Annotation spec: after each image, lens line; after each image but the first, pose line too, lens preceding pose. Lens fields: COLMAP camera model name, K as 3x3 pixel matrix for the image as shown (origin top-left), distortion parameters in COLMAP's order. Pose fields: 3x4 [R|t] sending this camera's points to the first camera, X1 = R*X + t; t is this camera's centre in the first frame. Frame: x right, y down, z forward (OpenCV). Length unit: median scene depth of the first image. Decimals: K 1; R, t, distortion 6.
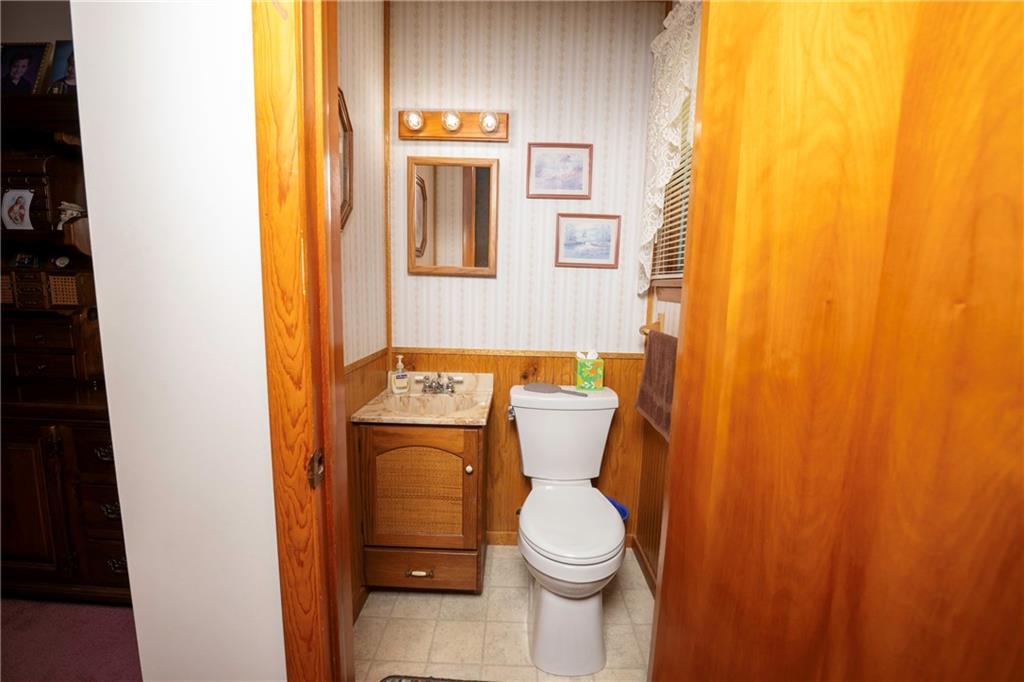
lens RADIAL K [[411.4, 0, 512.0], [0, 411.4, 341.0], [0, 0, 1]] dist [-0.019668, 0.000376]
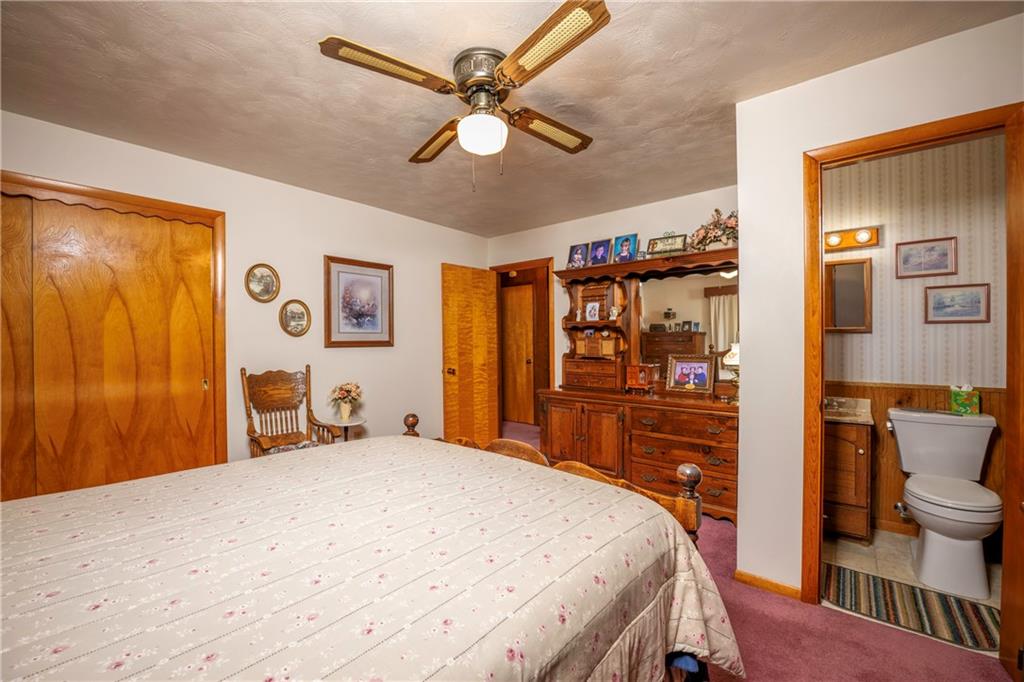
lens RADIAL K [[411.4, 0, 512.0], [0, 411.4, 341.0], [0, 0, 1]] dist [-0.019668, 0.000376]
pose [[0.780103, -0.028601, -0.624997, -0.139699], [-0.053123, 0.992319, -0.111716, 0.108021], [0.623392, 0.120352, 0.772592, -0.956240]]
